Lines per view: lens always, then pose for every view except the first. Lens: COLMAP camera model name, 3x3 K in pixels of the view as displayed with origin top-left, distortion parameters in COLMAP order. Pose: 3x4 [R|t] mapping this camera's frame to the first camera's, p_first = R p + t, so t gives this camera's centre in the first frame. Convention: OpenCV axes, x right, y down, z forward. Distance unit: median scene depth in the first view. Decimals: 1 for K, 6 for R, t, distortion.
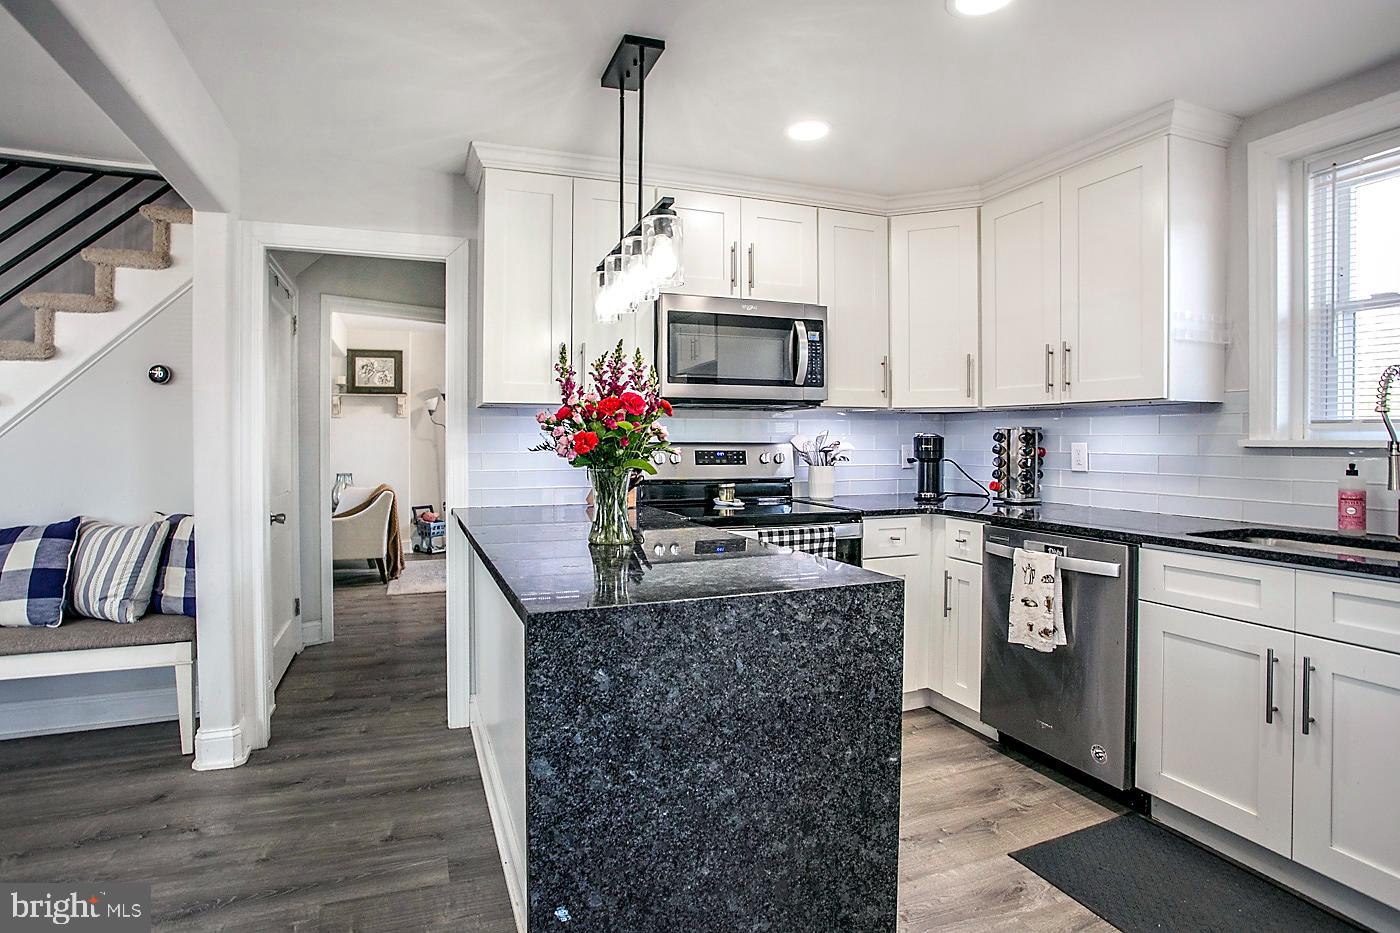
lens RADIAL K [[737.3, 0, 697.4], [0, 737.3, 442.6], [0, 0, 1]] dist [-0.038567, 0.001886]
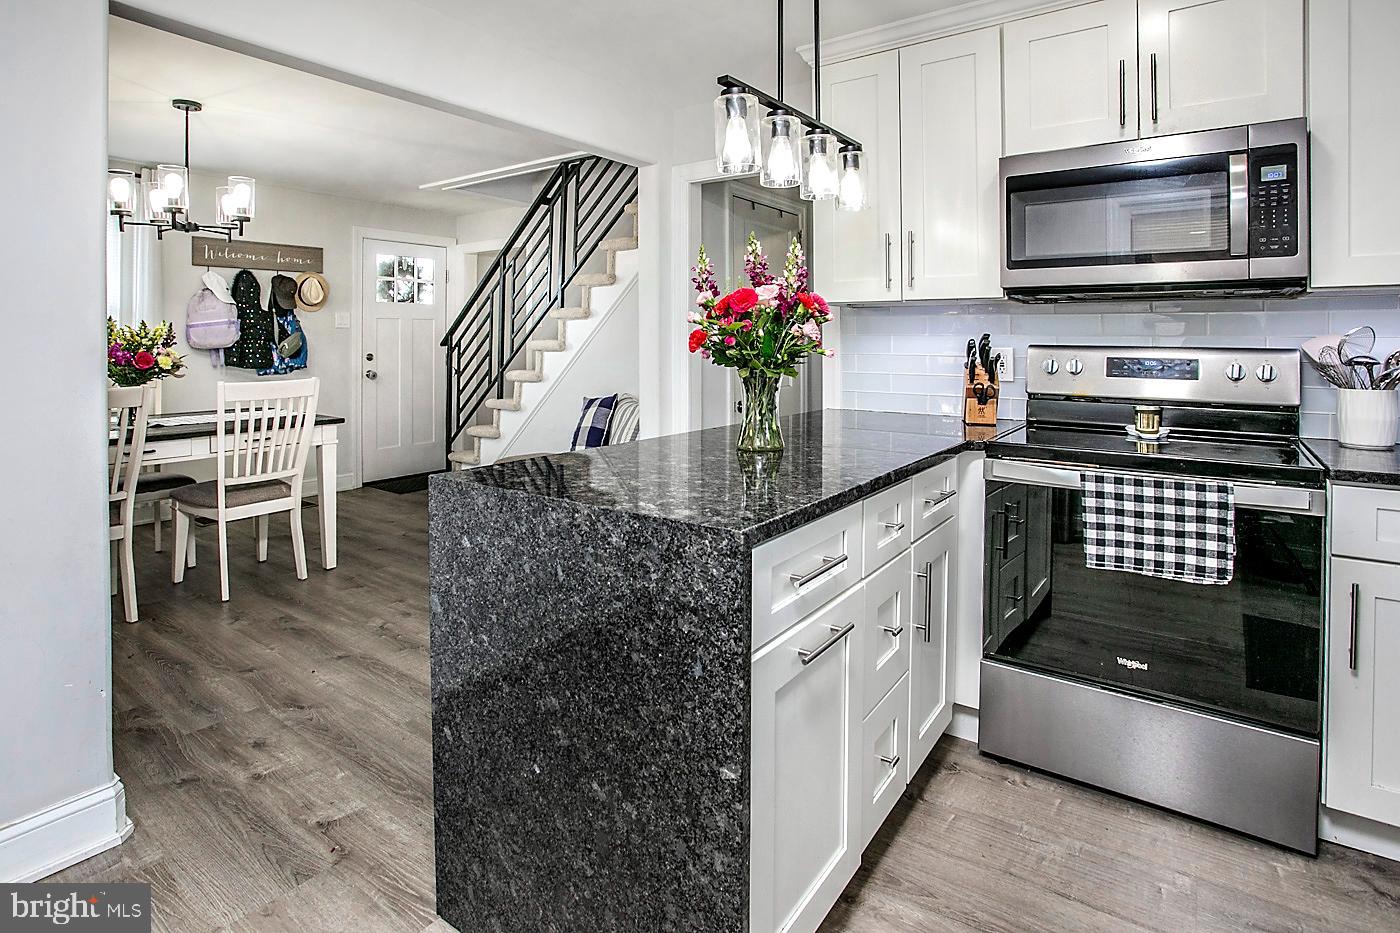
lens RADIAL K [[737.3, 0, 668.5], [0, 737.3, 346.0], [0, 0, 1]] dist [-0.038567, 0.001886]
pose [[0.525843, 0.006422, -0.850557, 0.865246], [-0.010253, 0.999947, 0.001212, 0.006717], [0.850520, 0.008083, 0.525881, 0.571227]]
